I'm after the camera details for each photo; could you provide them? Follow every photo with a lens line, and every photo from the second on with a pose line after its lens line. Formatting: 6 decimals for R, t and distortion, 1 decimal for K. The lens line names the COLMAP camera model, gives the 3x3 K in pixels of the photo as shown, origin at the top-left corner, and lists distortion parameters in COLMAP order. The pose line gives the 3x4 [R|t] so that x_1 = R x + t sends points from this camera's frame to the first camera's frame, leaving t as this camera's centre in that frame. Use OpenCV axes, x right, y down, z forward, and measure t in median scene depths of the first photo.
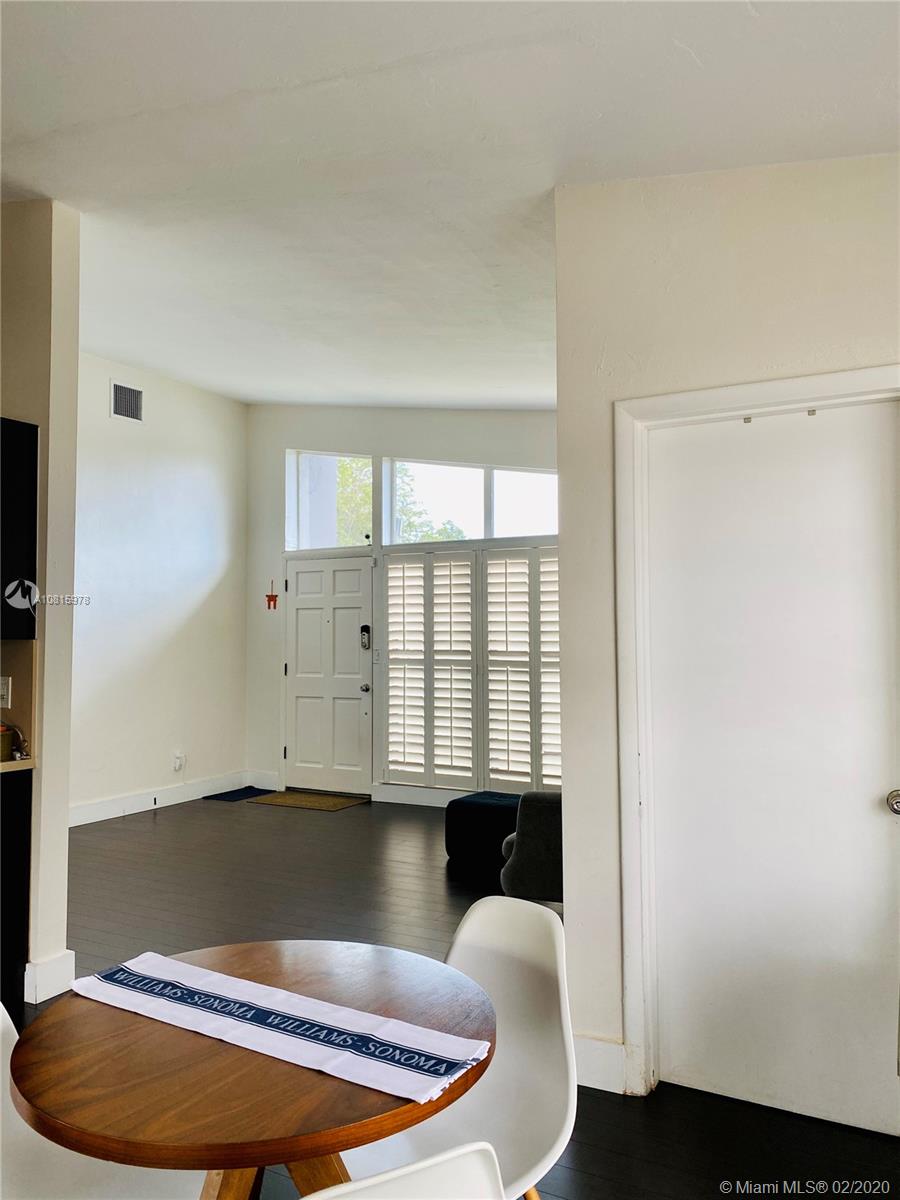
lens RADIAL K [[918.7, 0, 448.4], [0, 918.7, 585.4], [0, 0, 1]] dist [0.130052, -0.177333]
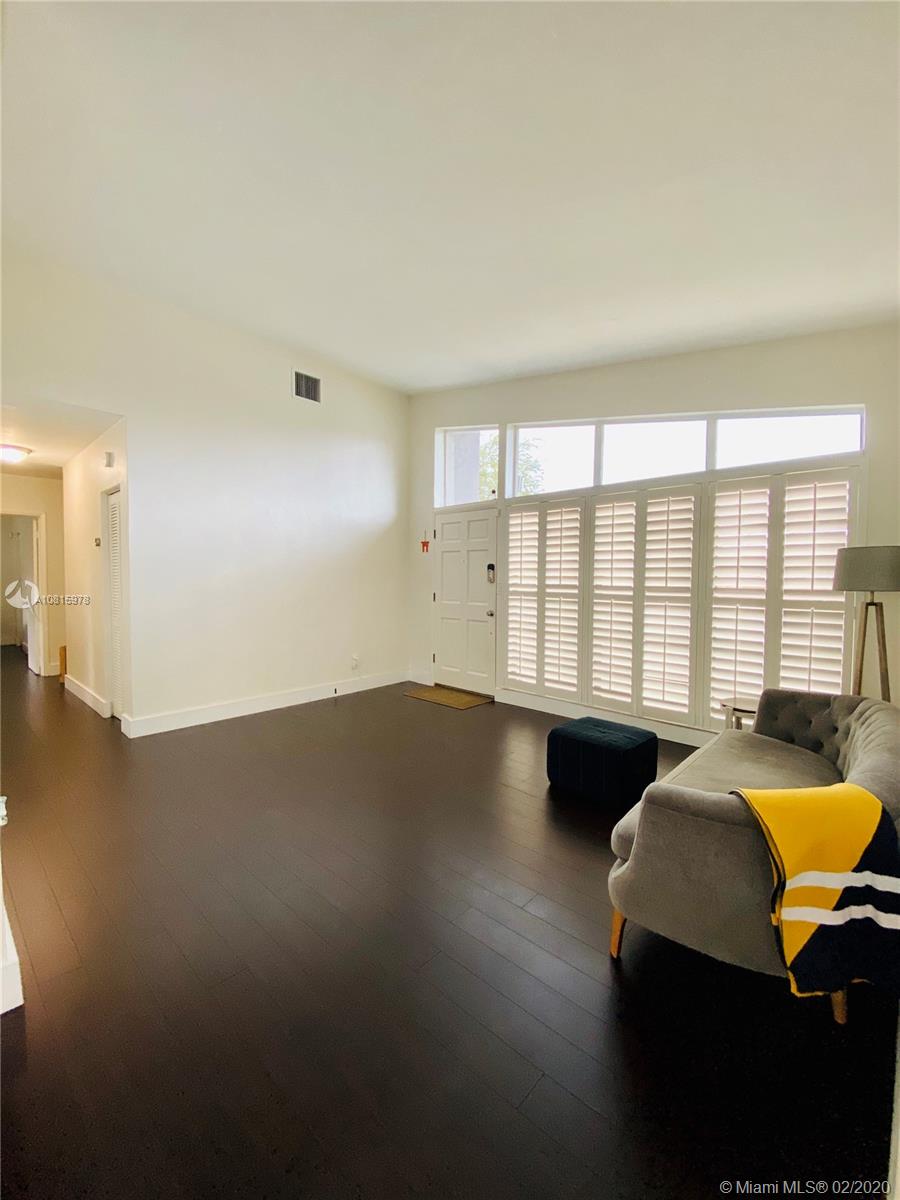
lens RADIAL K [[478.8, 0, 448.8], [0, 478.8, 596.5], [0, 0, 1]] dist [0.060245, -0.000083]
pose [[0.970099, 0.021040, -0.241795, 0.012863], [0.001719, 0.995615, 0.093529, 0.027272], [0.242703, -0.091148, 0.965809, 0.362473]]
